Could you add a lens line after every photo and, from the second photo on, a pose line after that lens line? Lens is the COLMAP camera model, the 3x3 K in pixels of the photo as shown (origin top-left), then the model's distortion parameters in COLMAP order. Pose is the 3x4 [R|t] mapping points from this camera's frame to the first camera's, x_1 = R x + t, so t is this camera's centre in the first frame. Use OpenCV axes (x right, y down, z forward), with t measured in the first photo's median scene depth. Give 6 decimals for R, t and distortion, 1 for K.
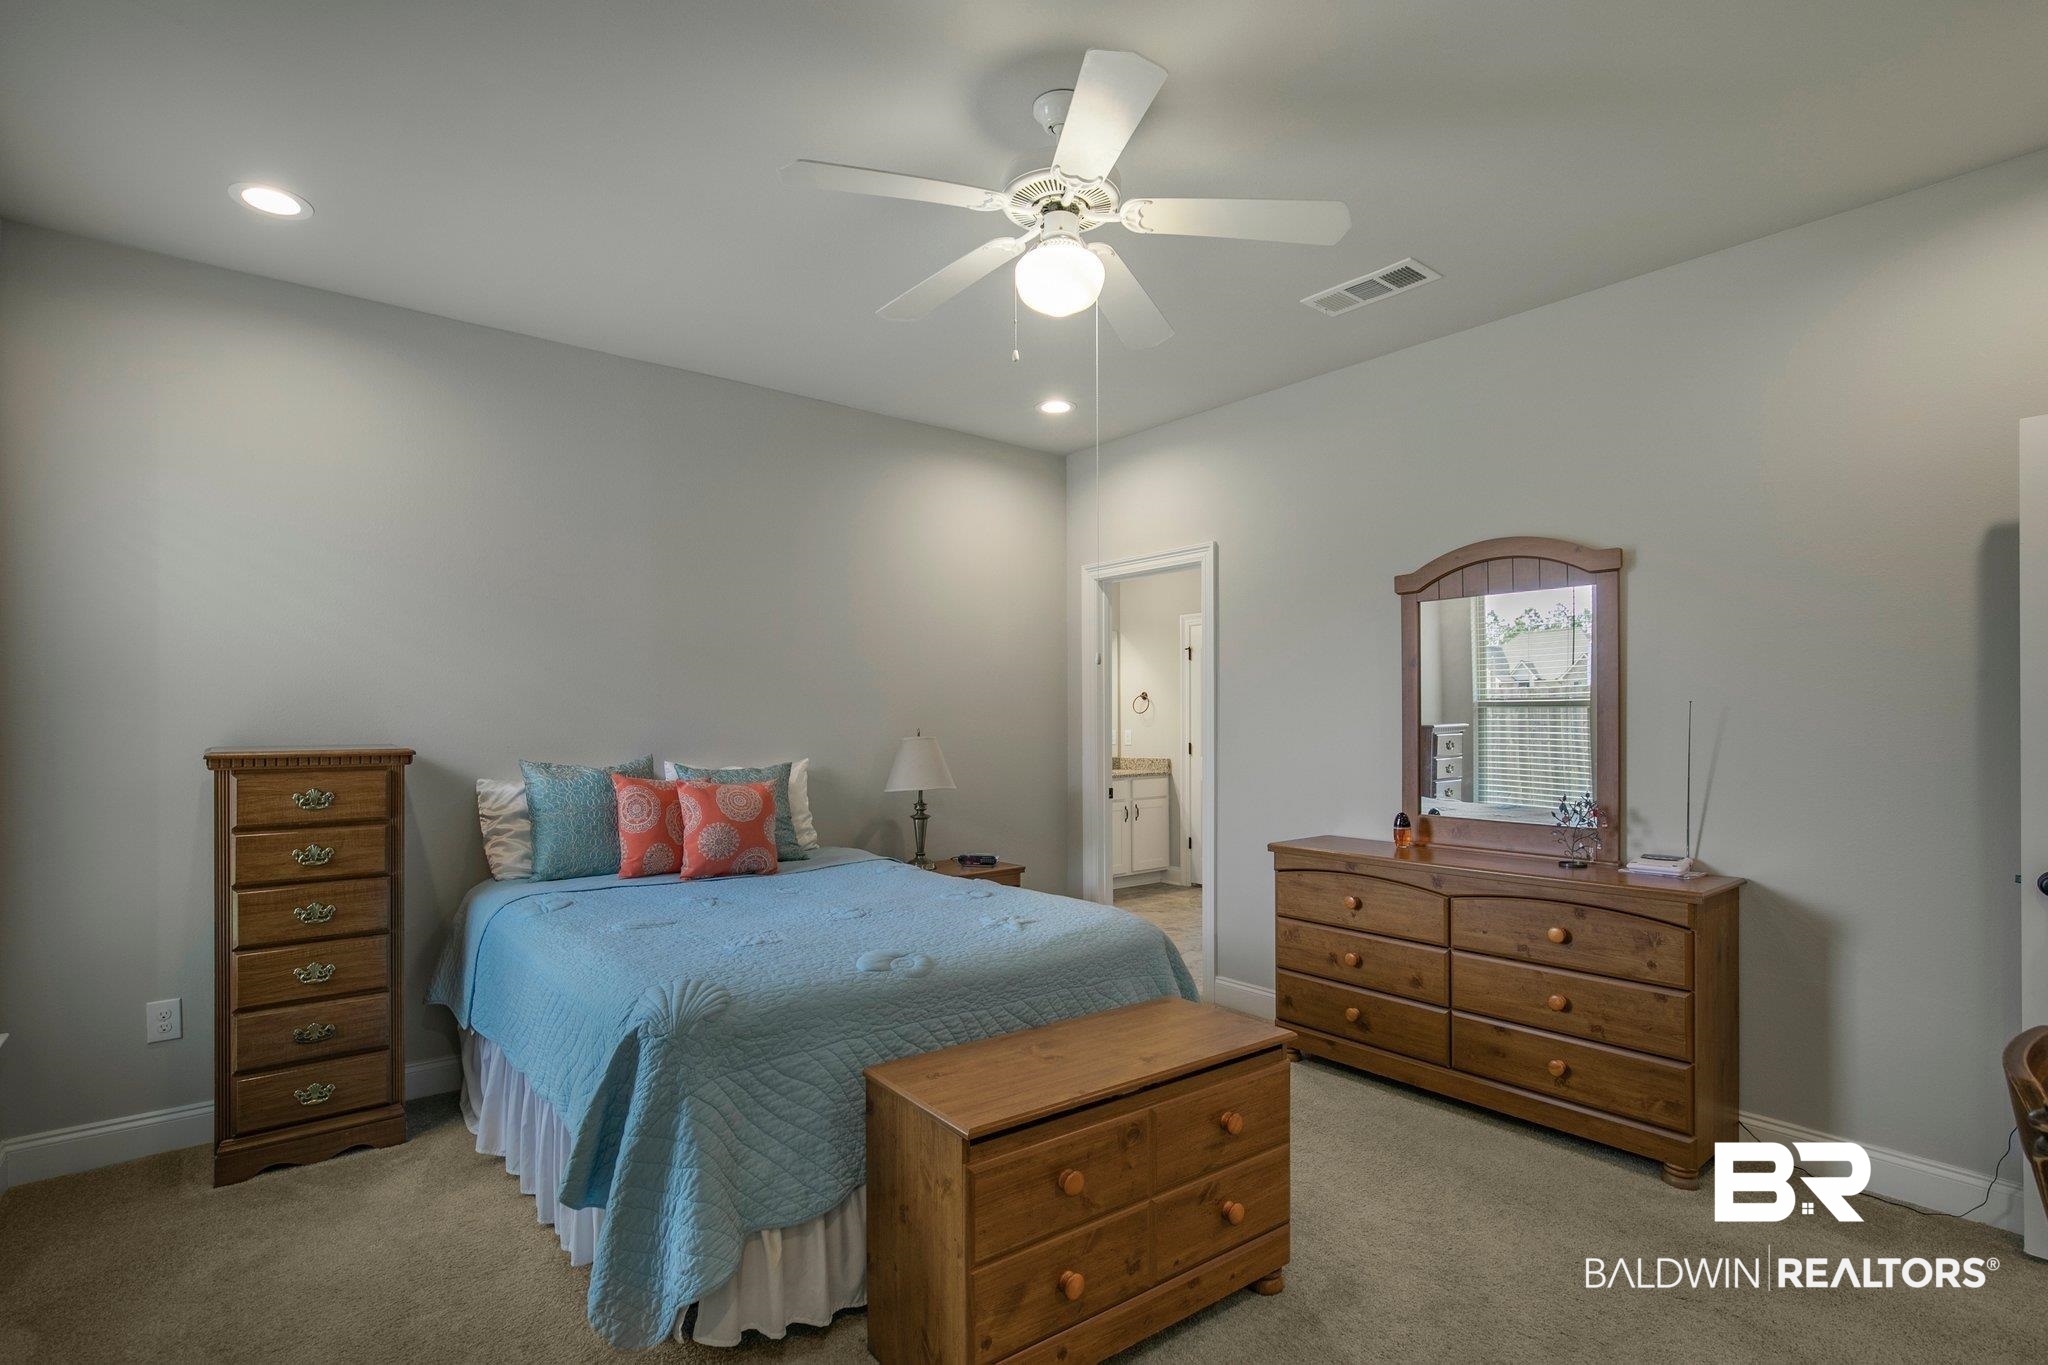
lens RADIAL K [[988.9, 0, 1018.8], [0, 988.9, 744.4], [0, 0, 1]] dist [-0.002874, -0.000302]
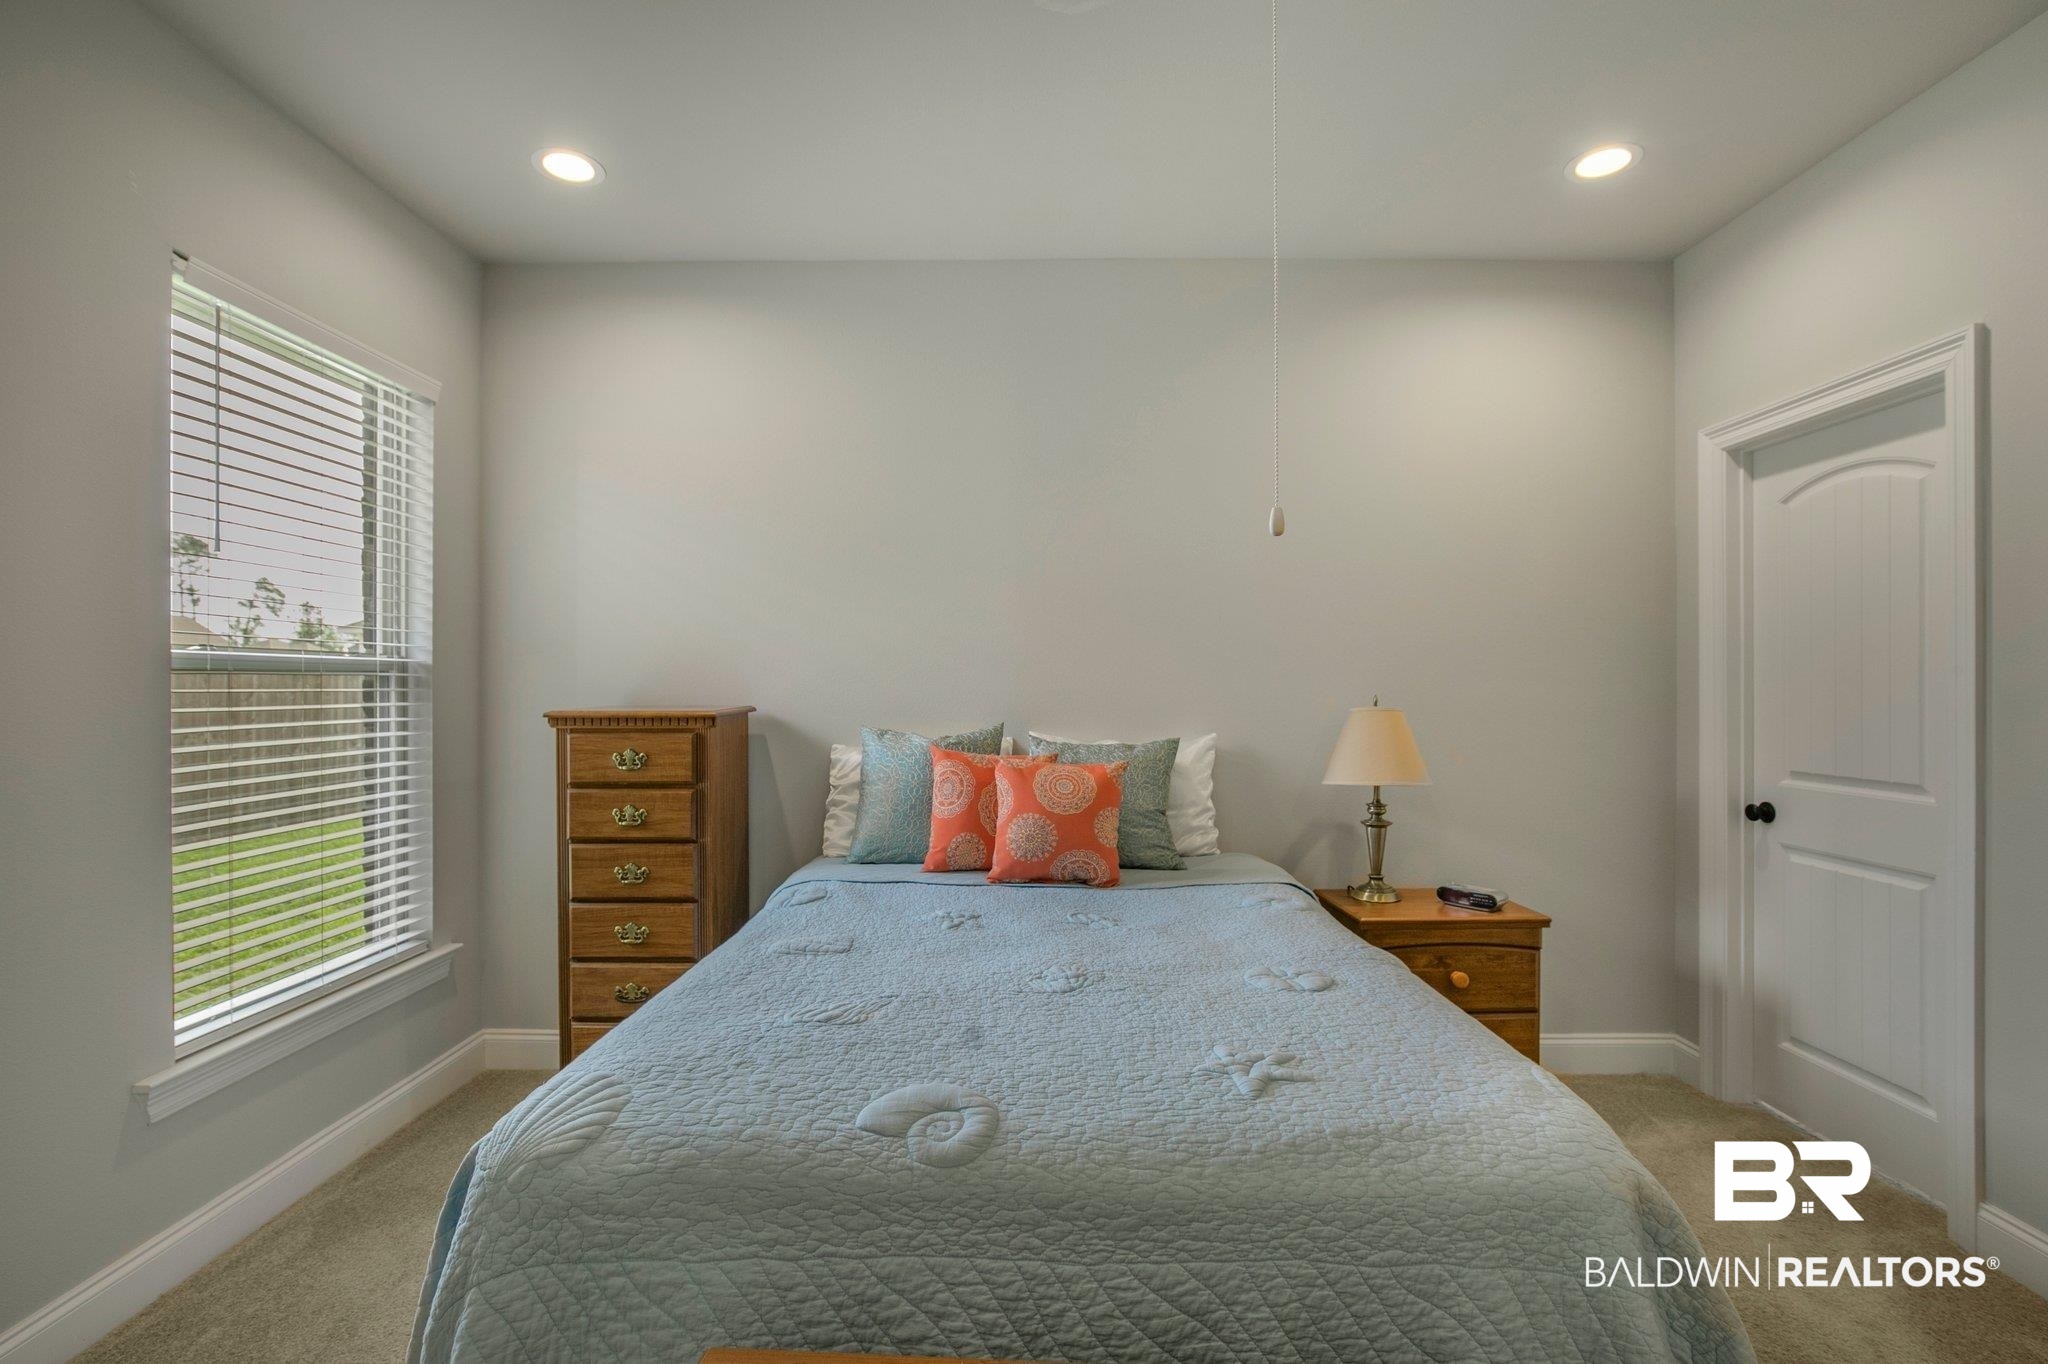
lens RADIAL K [[944.4, 0, 1026.3], [0, 944.4, 691.5], [0, 0, 1]] dist [-0.003787, -0.000263]
pose [[0.769793, 0.007067, -0.638255, 0.195632], [-0.018784, 0.999756, -0.011586, -0.009605], [0.638018, 0.020908, 0.769738, 0.494271]]
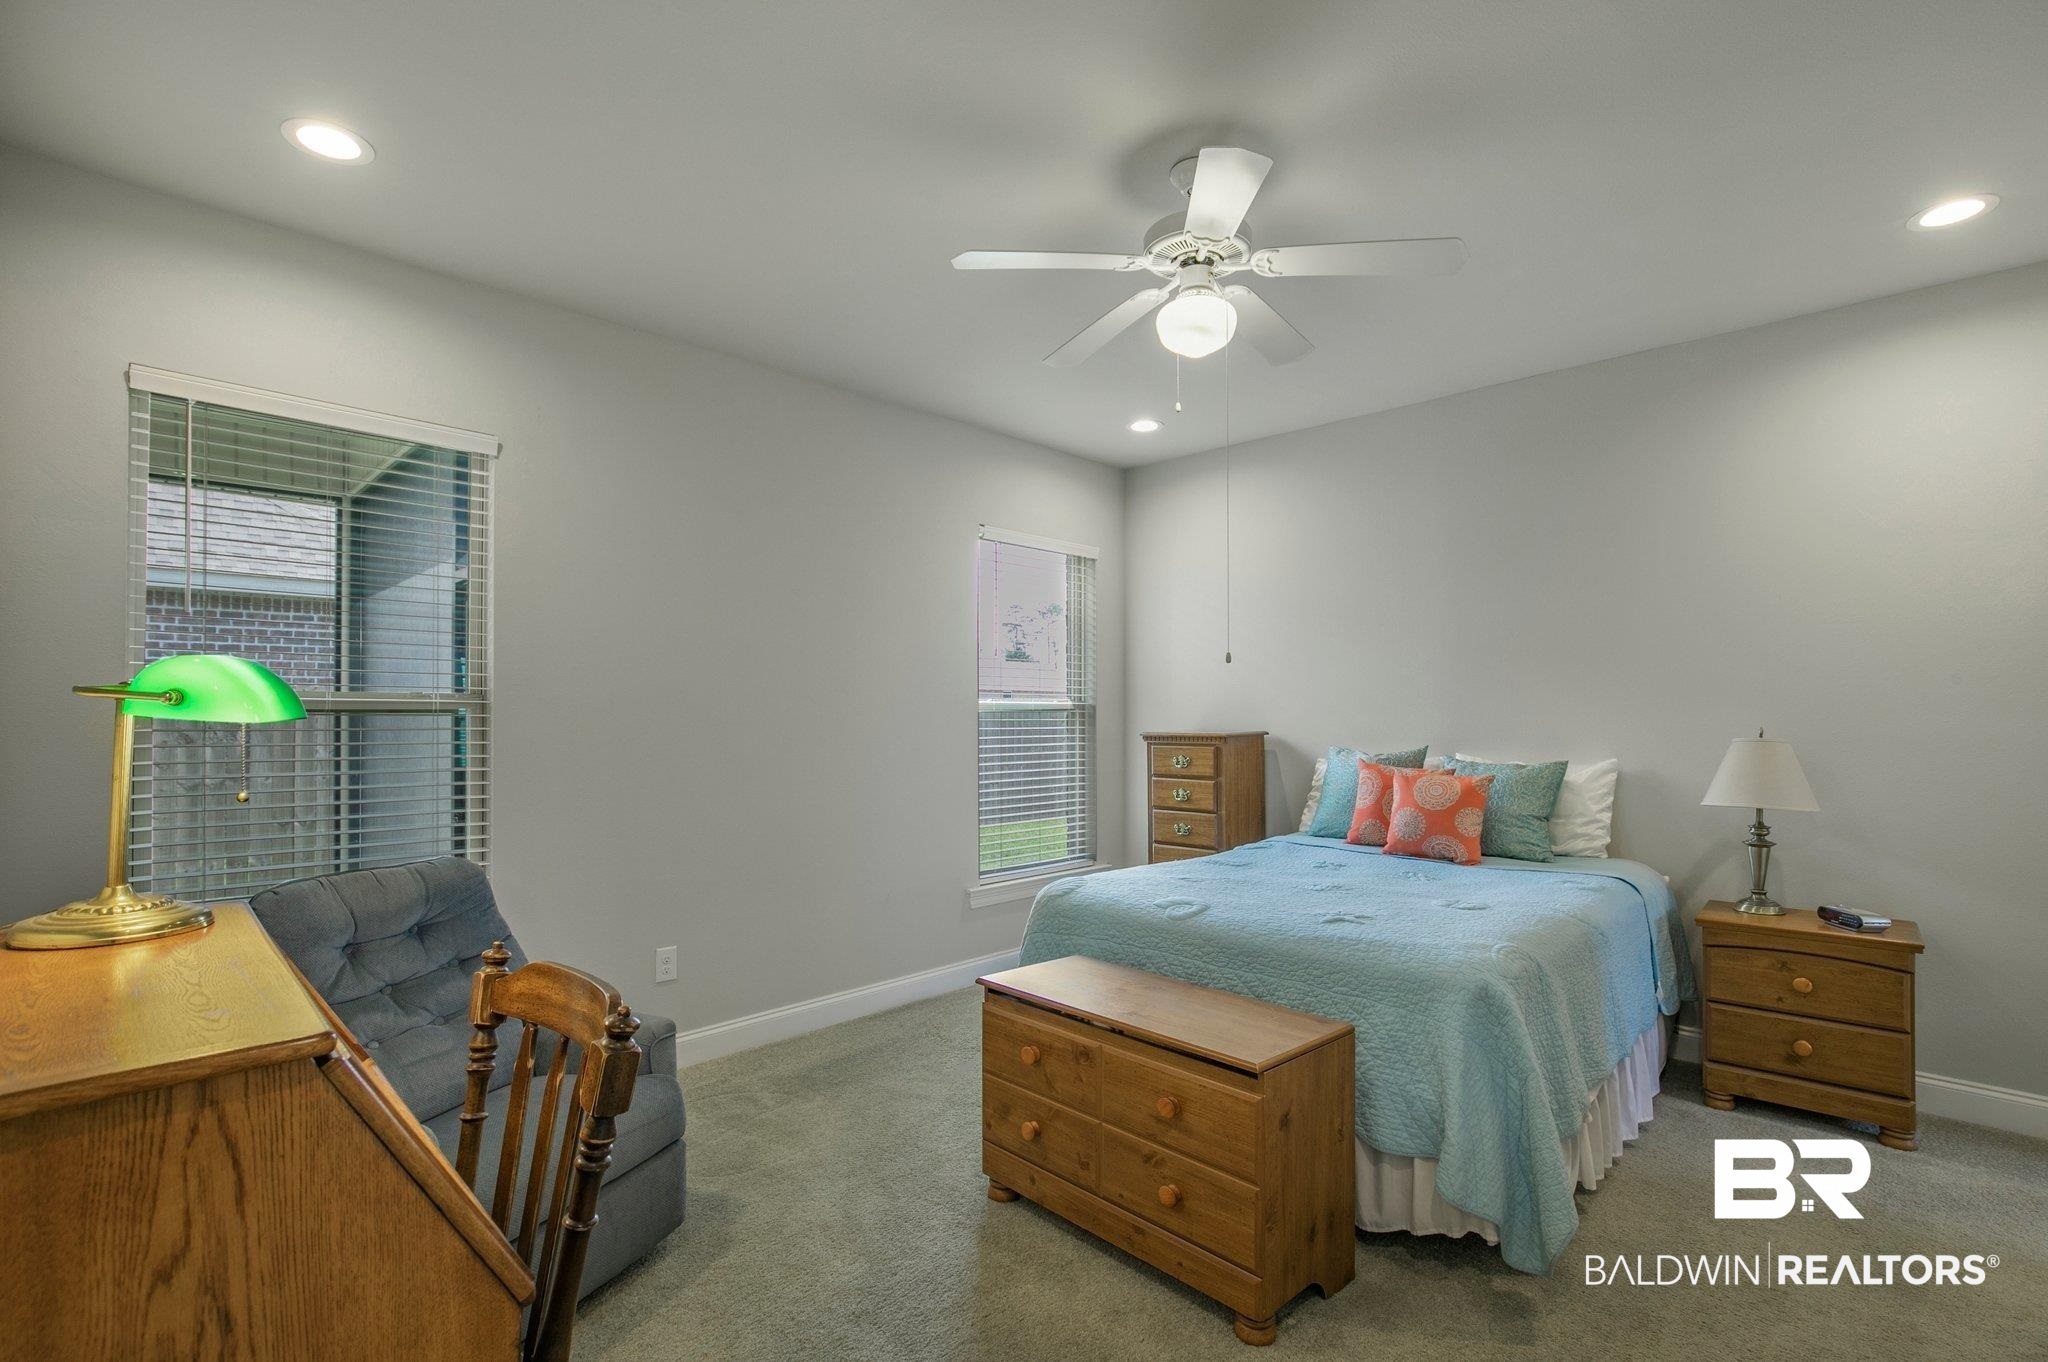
lens RADIAL K [[960.4, 0, 1015.7], [0, 960.4, 726.1], [0, 0, 1]] dist [-0.003342, 0.000364]
pose [[0.105430, 0.013641, -0.994333, 0.848085], [-0.026711, 0.999584, 0.010881, -0.014759], [0.994068, 0.025412, 0.105750, 0.516374]]
